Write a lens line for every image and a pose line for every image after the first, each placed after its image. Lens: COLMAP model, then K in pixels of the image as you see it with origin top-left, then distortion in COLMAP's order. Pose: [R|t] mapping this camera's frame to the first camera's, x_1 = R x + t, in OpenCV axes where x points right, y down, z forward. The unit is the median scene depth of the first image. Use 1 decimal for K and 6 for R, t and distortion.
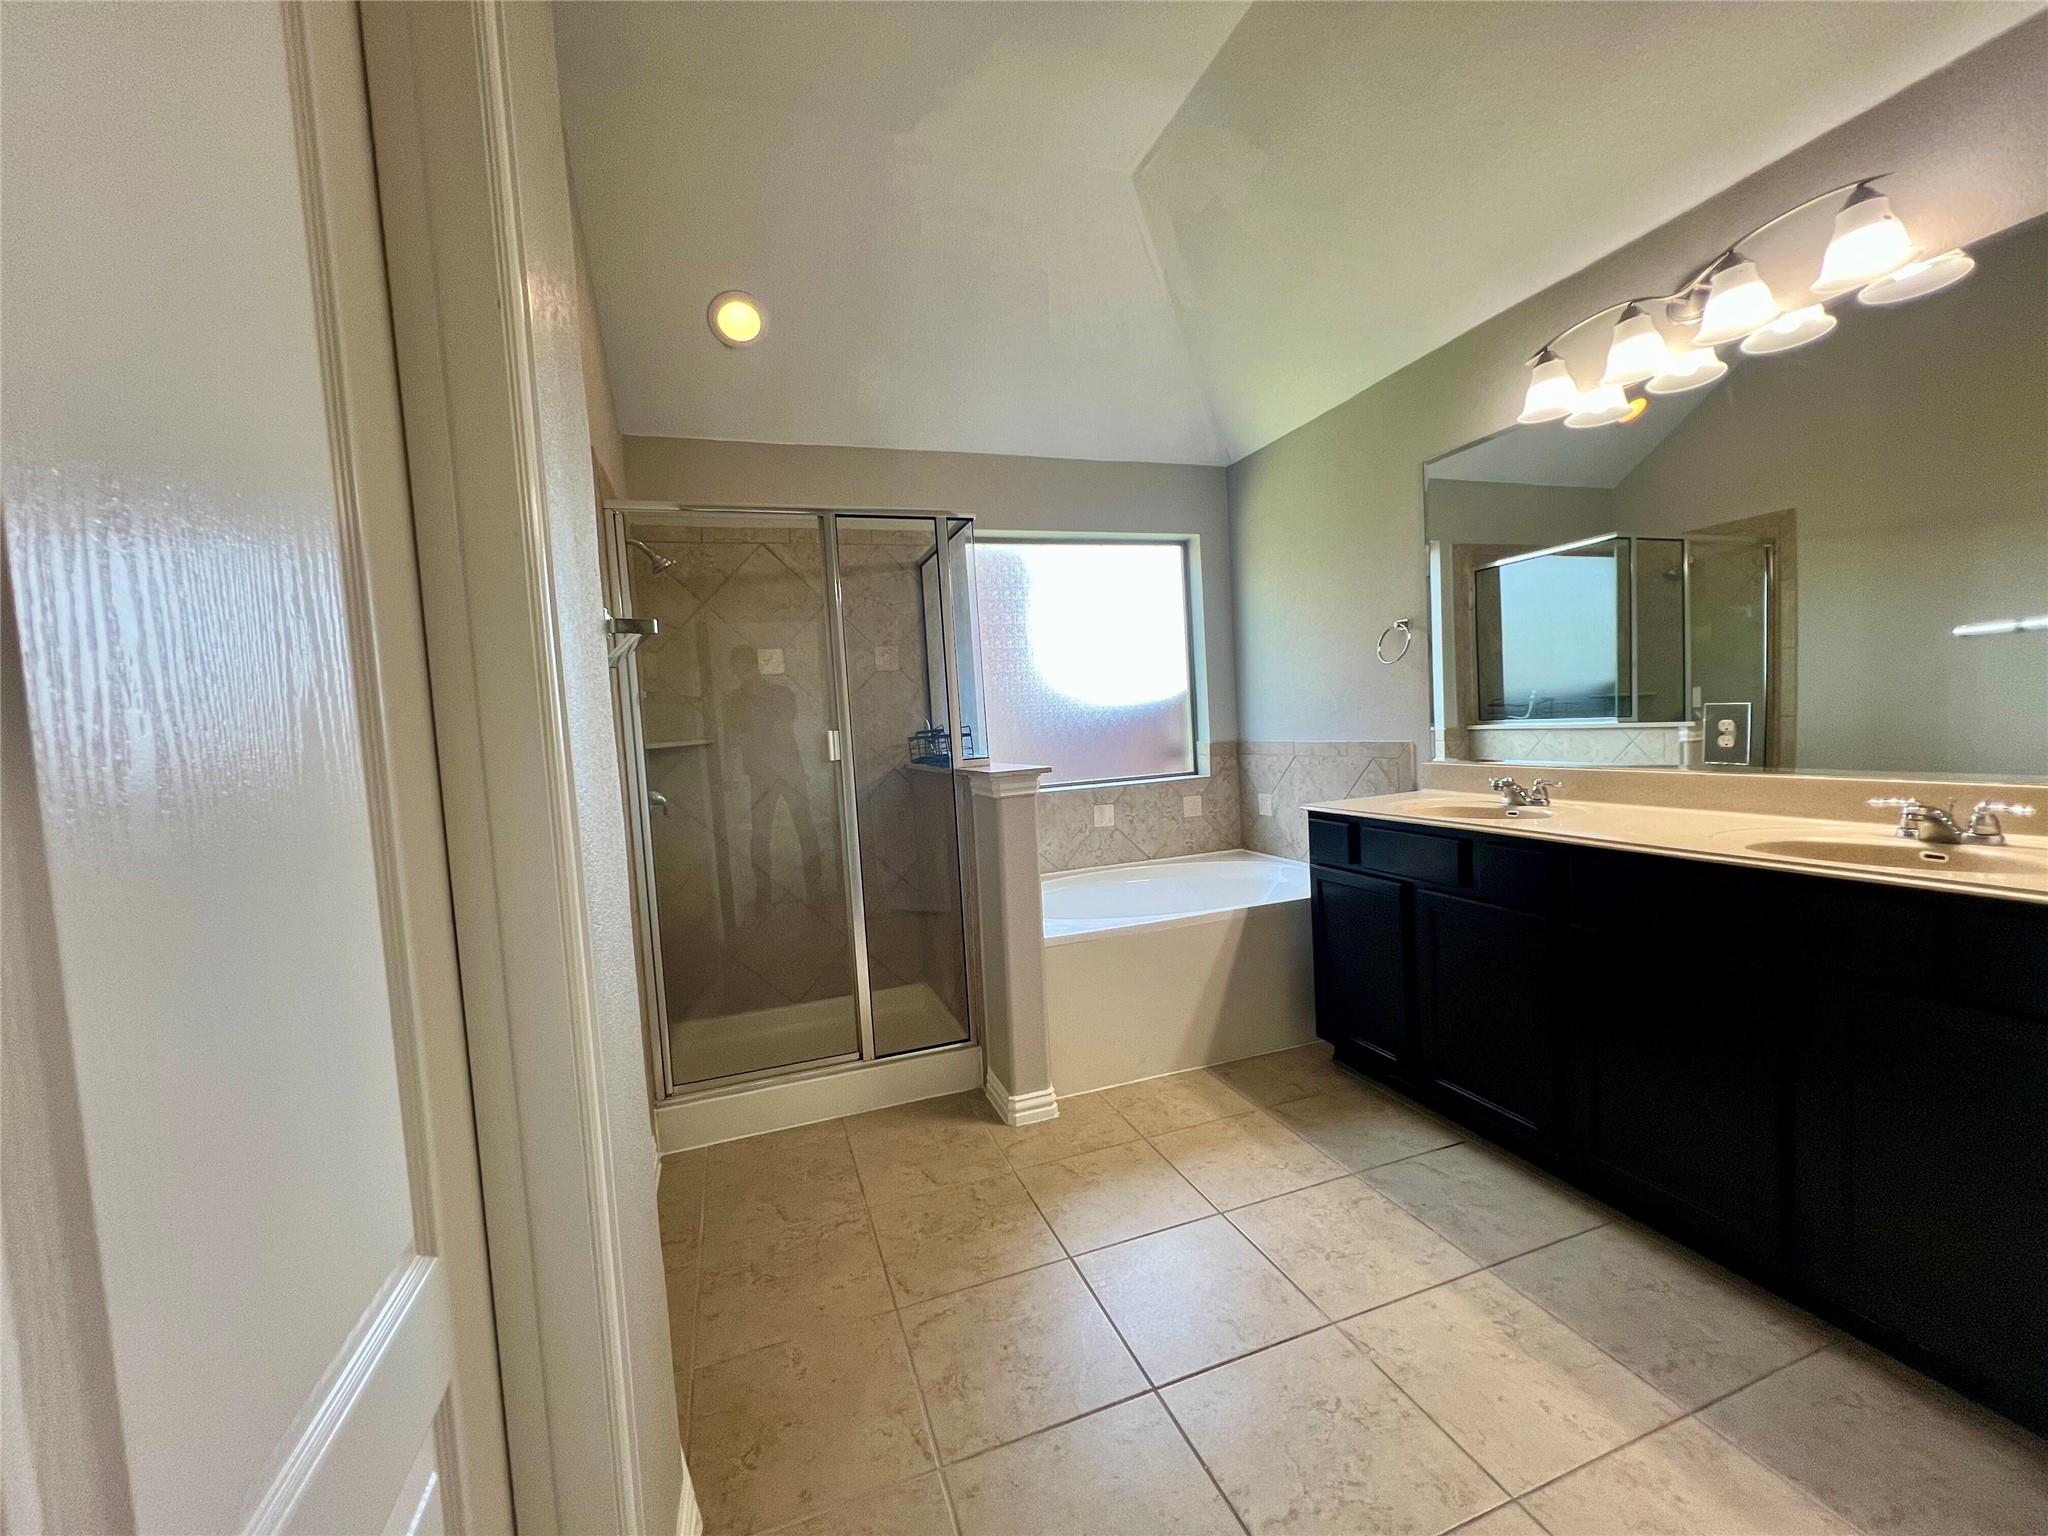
lens RADIAL K [[823.7, 0, 1024.0], [0, 823.7, 768.0], [0, 0, 1]] dist [-0.000766, 0.000627]
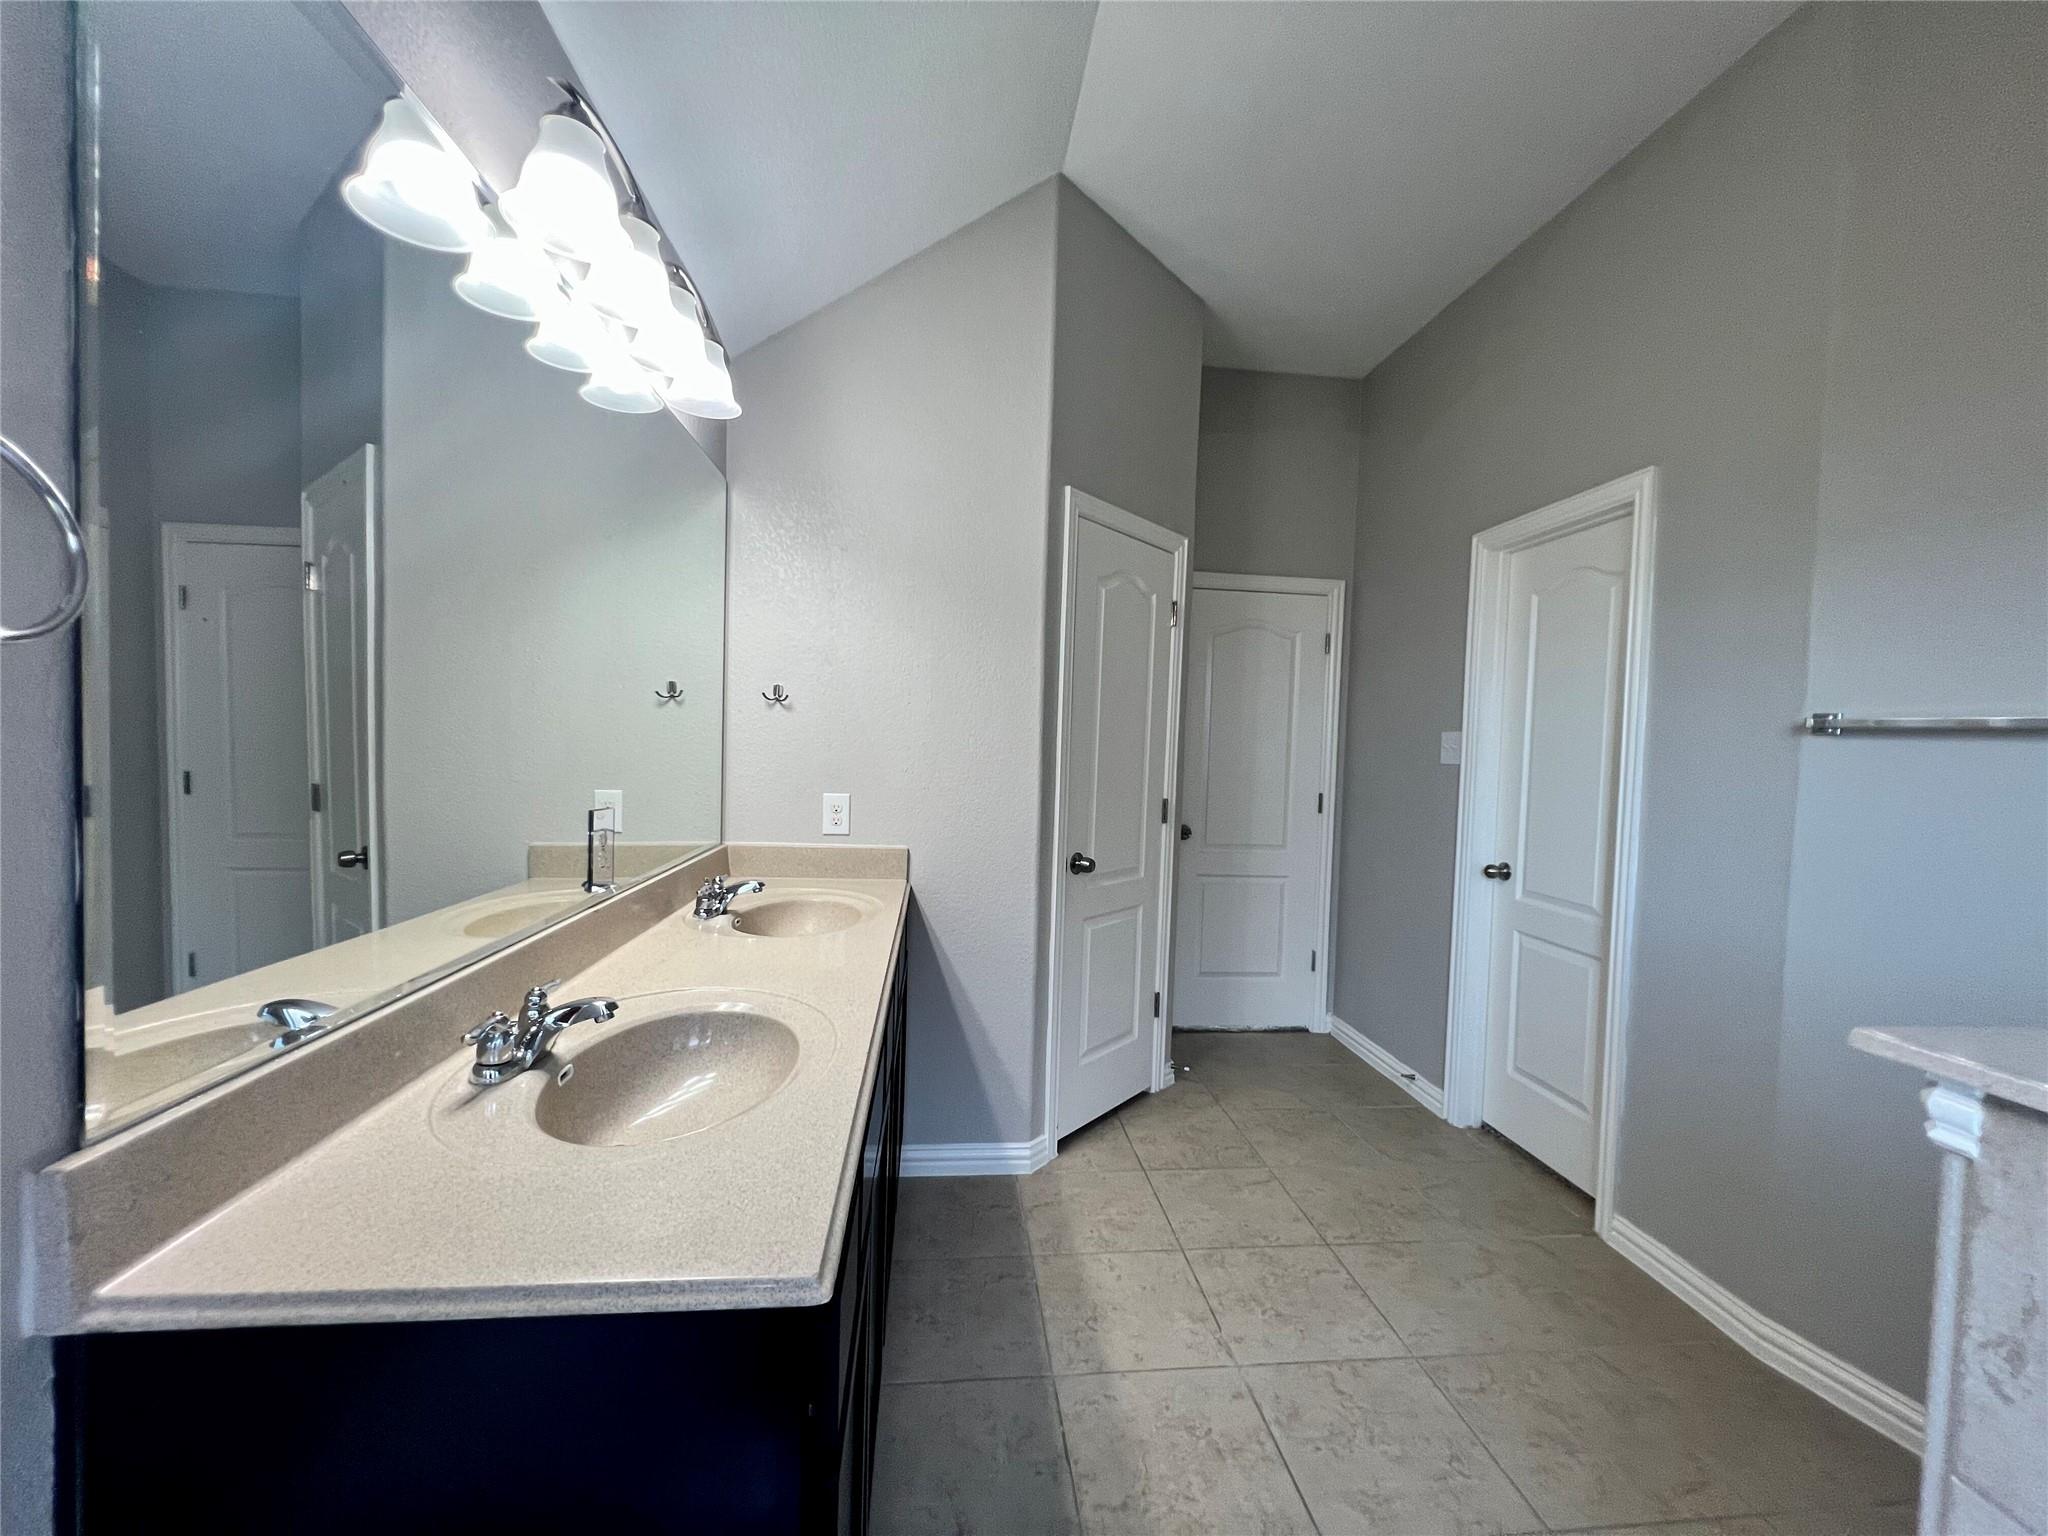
lens RADIAL K [[819.6, 0, 1019.1], [0, 819.6, 768.8], [0, 0, 1]] dist [-0.002008, -0.000055]
pose [[-0.971064, 0.020061, 0.237974, 0.248624], [0.040064, 0.996028, 0.079519, -0.128518], [-0.235434, 0.086752, -0.968011, 1.317390]]
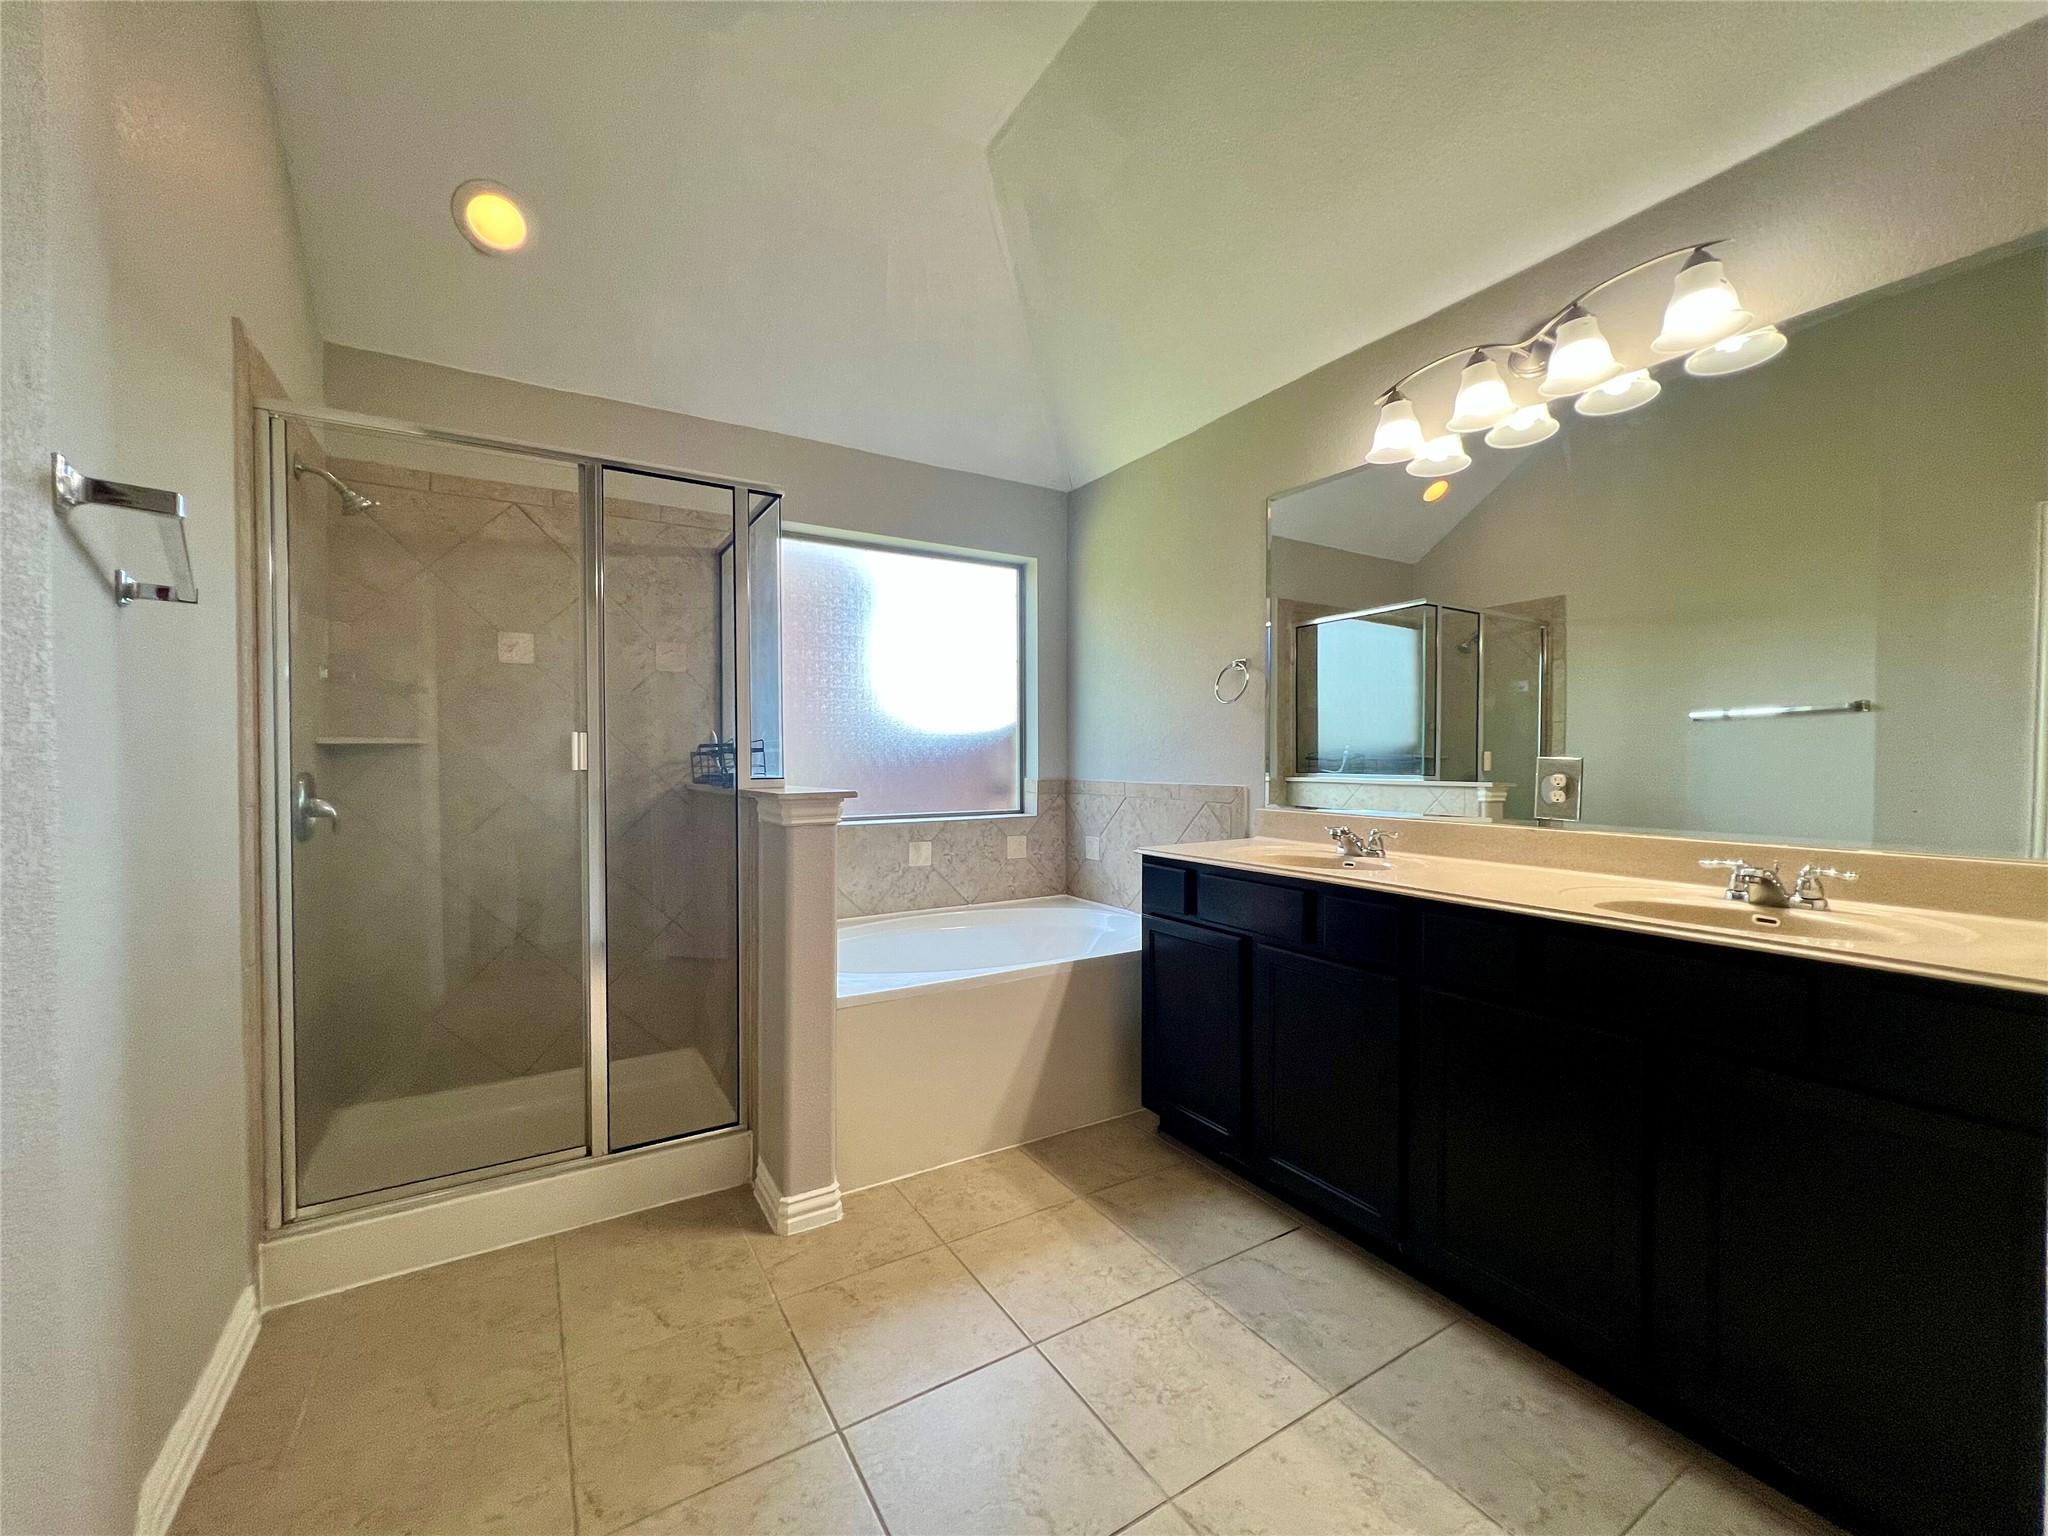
lens RADIAL K [[823.7, 0, 1024.0], [0, 823.7, 768.0], [0, 0, 1]] dist [-0.000766, 0.000627]
pose [[0.976178, 0.055966, 0.209631, 0.021707], [-0.045281, 0.997435, -0.055428, 0.013736], [-0.212195, 0.044616, 0.976208, 0.144768]]
